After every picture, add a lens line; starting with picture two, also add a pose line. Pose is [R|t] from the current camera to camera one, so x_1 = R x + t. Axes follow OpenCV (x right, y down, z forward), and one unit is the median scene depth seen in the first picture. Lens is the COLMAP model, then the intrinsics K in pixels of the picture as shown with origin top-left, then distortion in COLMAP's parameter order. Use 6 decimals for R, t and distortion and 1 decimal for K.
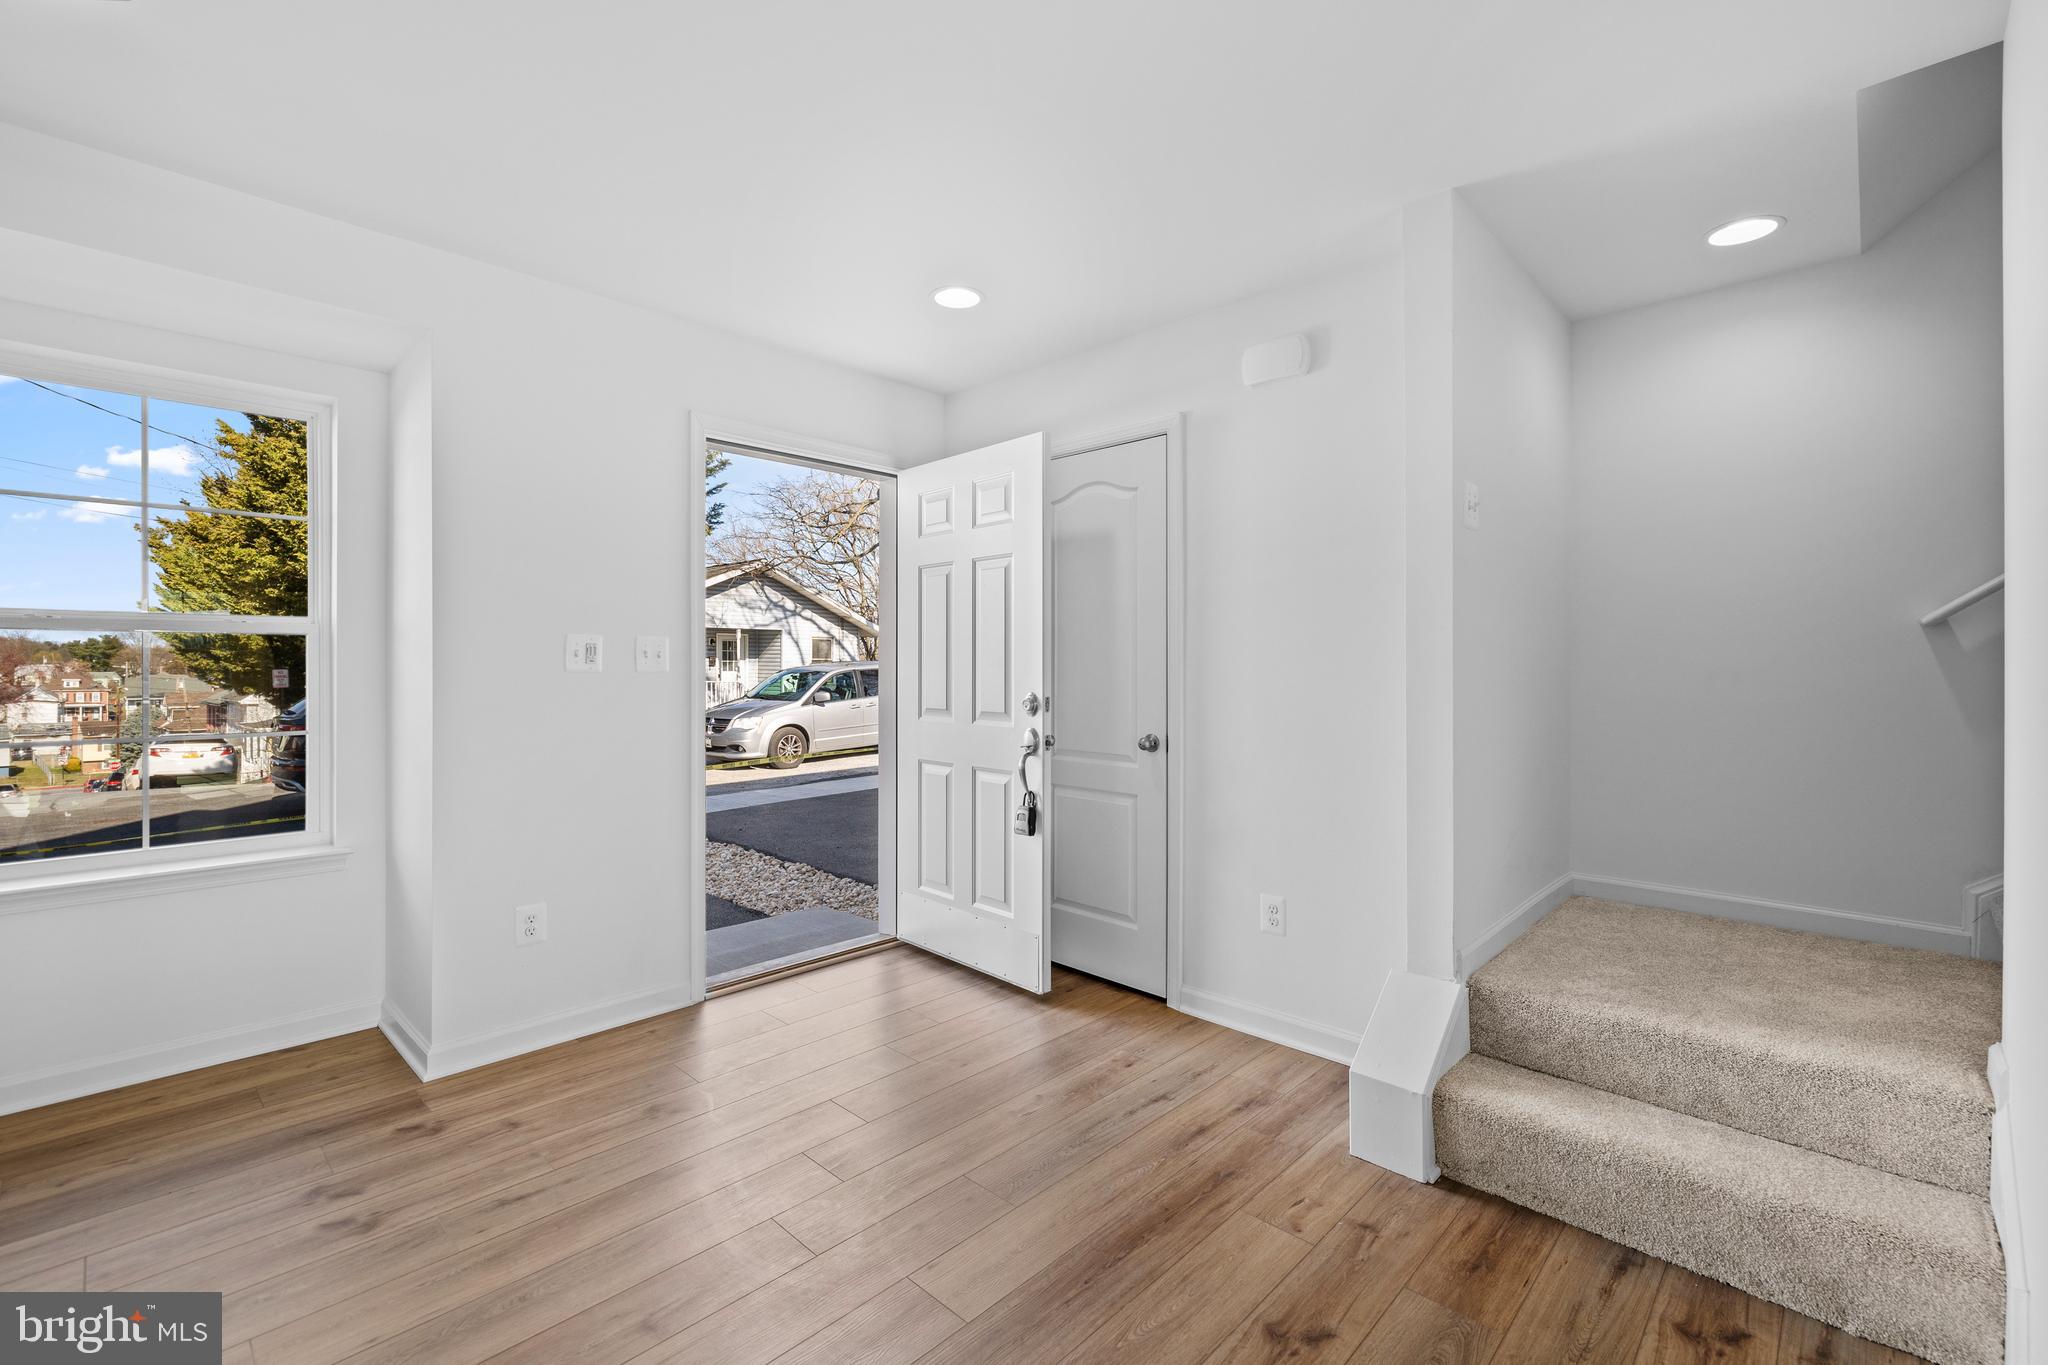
lens RADIAL K [[878.3, 0, 1016.0], [0, 878.3, 663.2], [0, 0, 1]] dist [-0.000008, 0.000662]
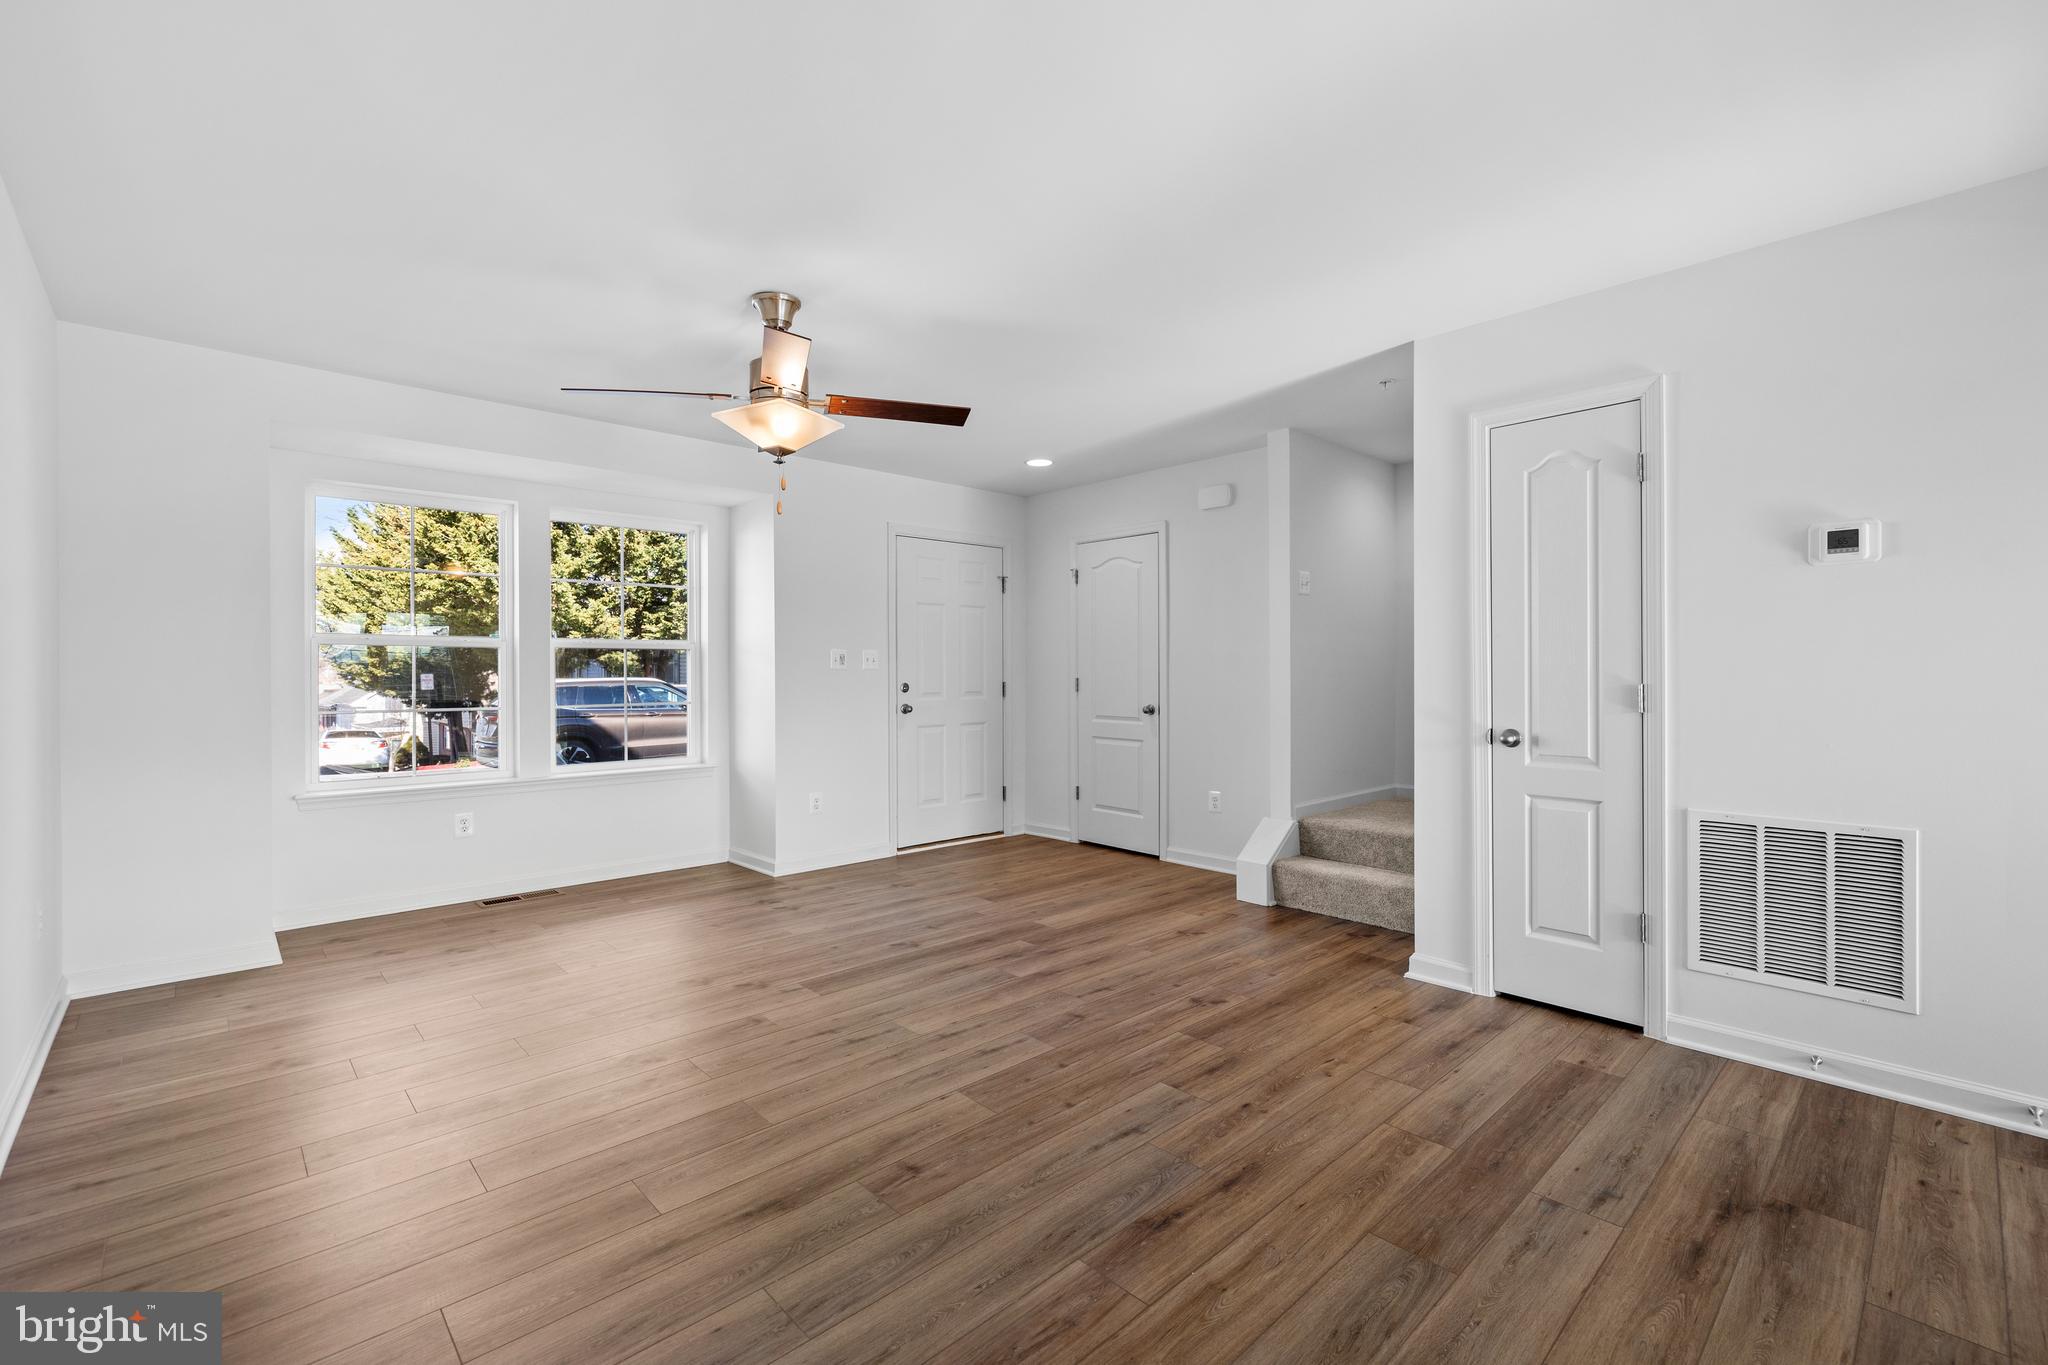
lens RADIAL K [[878.3, 0, 1014.9], [0, 878.3, 677.3], [0, 0, 1]] dist [-0.000008, 0.000662]
pose [[0.998694, -0.003334, -0.050990, -0.025516], [0.003927, 0.999926, 0.011530, 0.005560], [0.050948, -0.011715, 0.998633, -0.798595]]
